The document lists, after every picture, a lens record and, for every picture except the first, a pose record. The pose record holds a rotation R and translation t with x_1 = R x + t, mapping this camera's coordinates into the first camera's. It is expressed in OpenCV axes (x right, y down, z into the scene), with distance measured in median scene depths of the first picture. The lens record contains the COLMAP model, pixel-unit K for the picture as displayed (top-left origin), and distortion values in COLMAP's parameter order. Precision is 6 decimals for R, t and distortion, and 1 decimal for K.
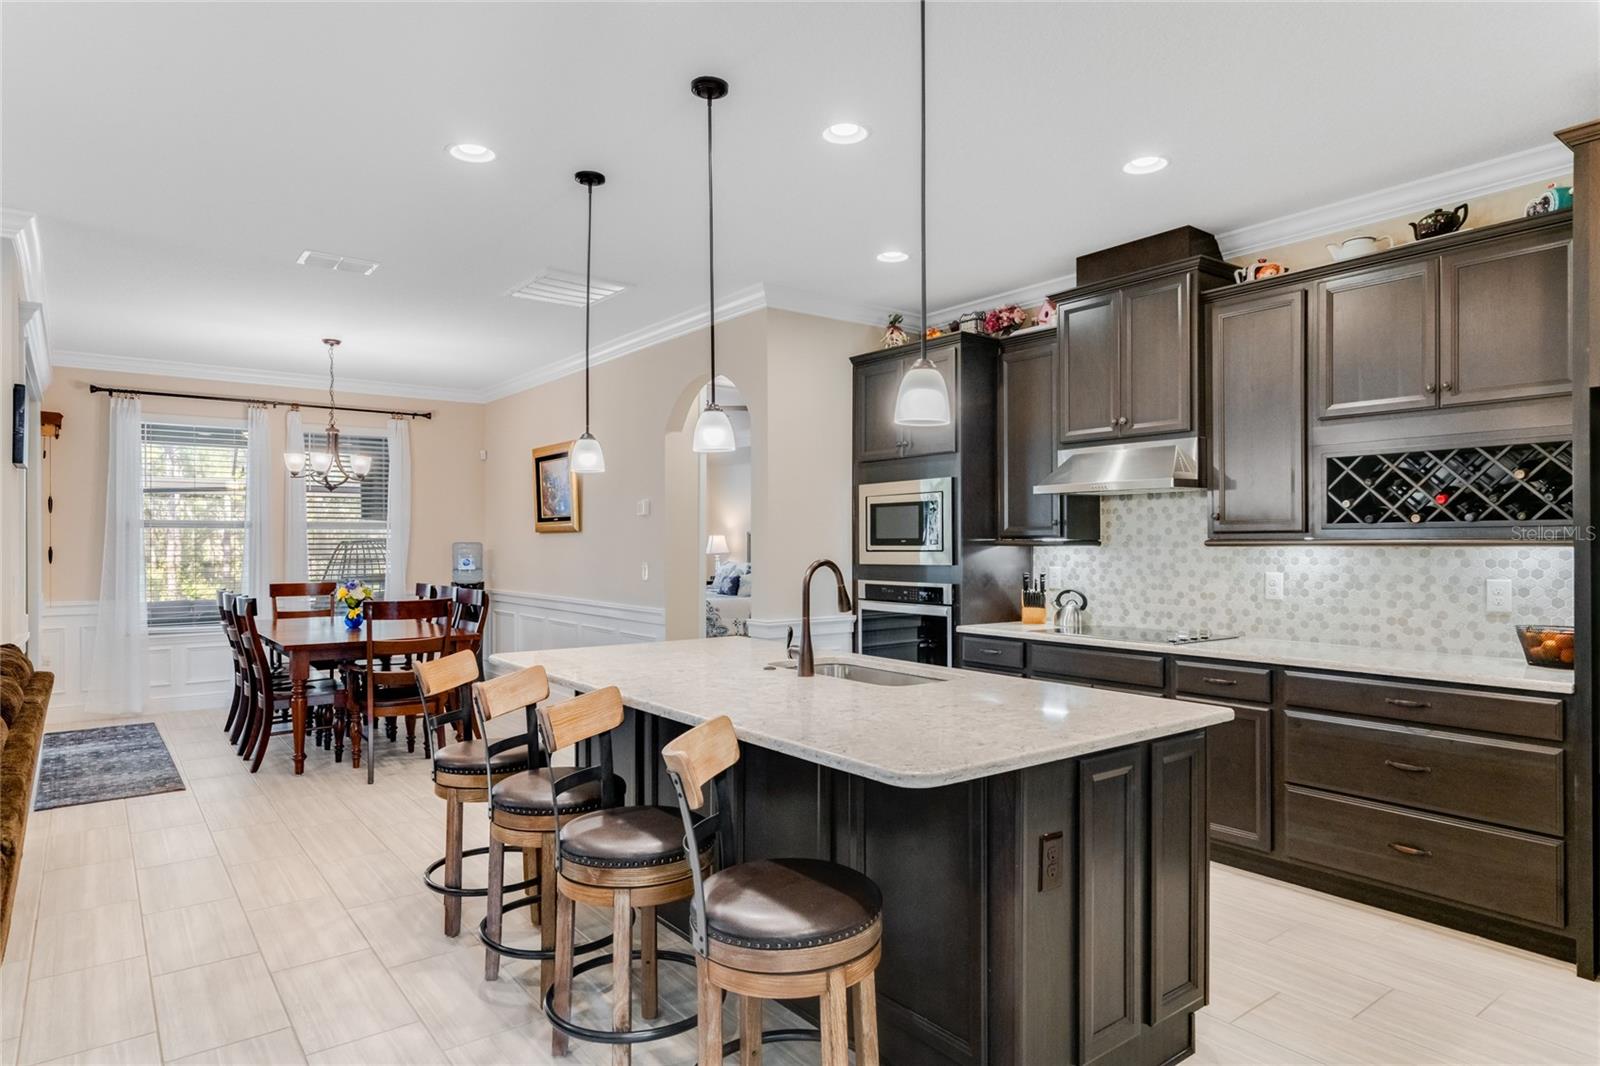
lens RADIAL K [[923.8, 0, 805.2], [0, 923.8, 544.1], [0, 0, 1]] dist [0.000762, -0.002443]
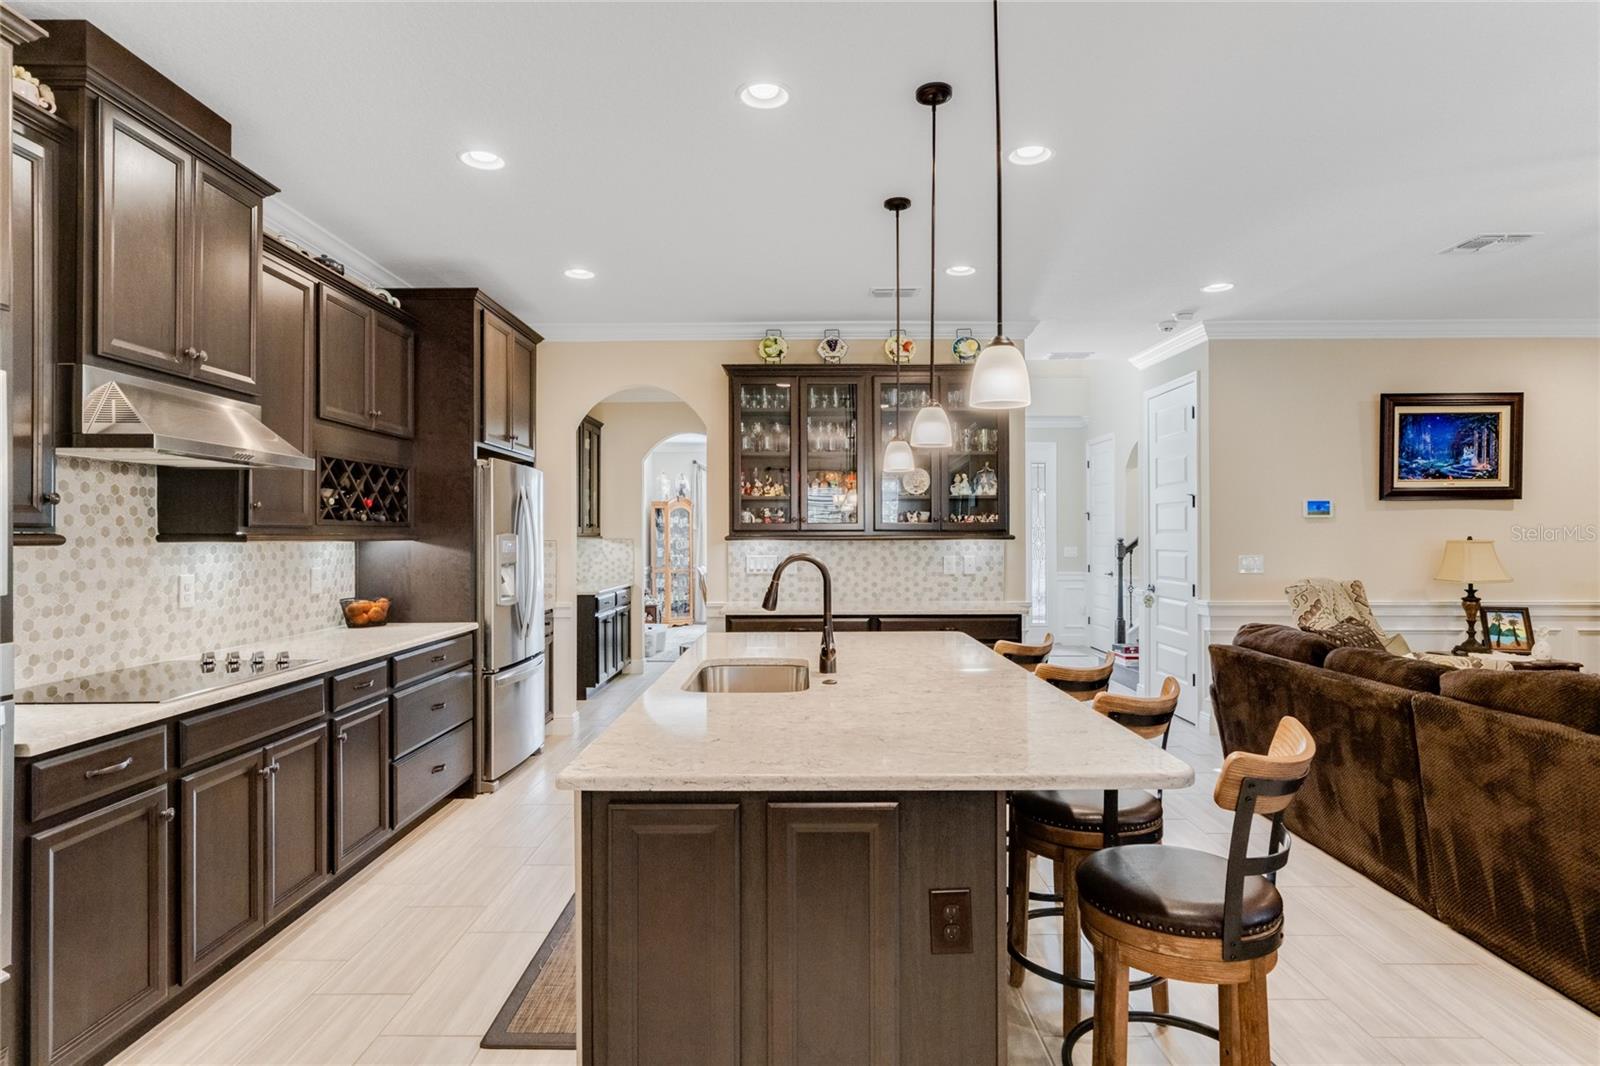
lens RADIAL K [[867.1, 0, 810.2], [0, 867.1, 531.6], [0, 0, 1]] dist [-0.006389, 0.000248]
pose [[-0.796009, 0.004660, 0.605267, -0.342840], [0.002905, 0.999988, -0.003878, -0.002349], [-0.605278, -0.001329, -0.796013, 1.096091]]
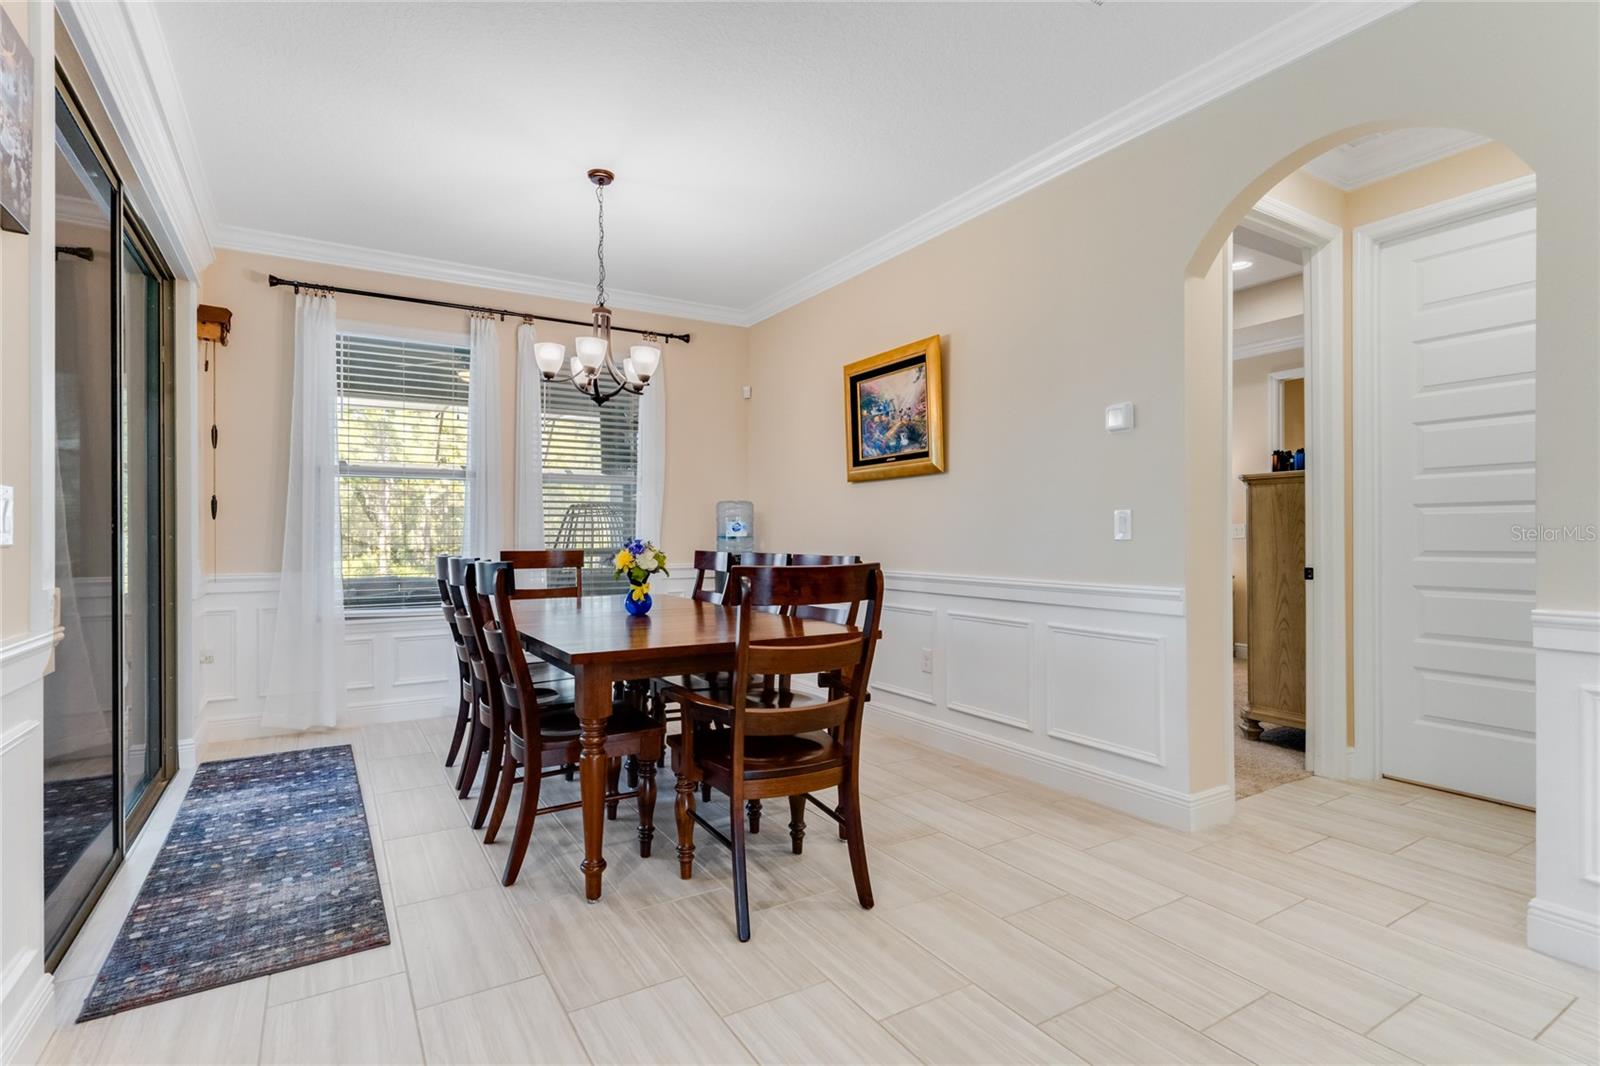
lens RADIAL K [[782.2, 0, 799.4], [0, 782.2, 535.8], [0, 0, 1]] dist [0.000503, 0.000593]
pose [[0.993560, -0.001348, -0.113301, -0.418242], [0.001206, 0.999998, -0.001330, 0.048734], [0.113302, 0.001185, 0.993560, 0.627671]]
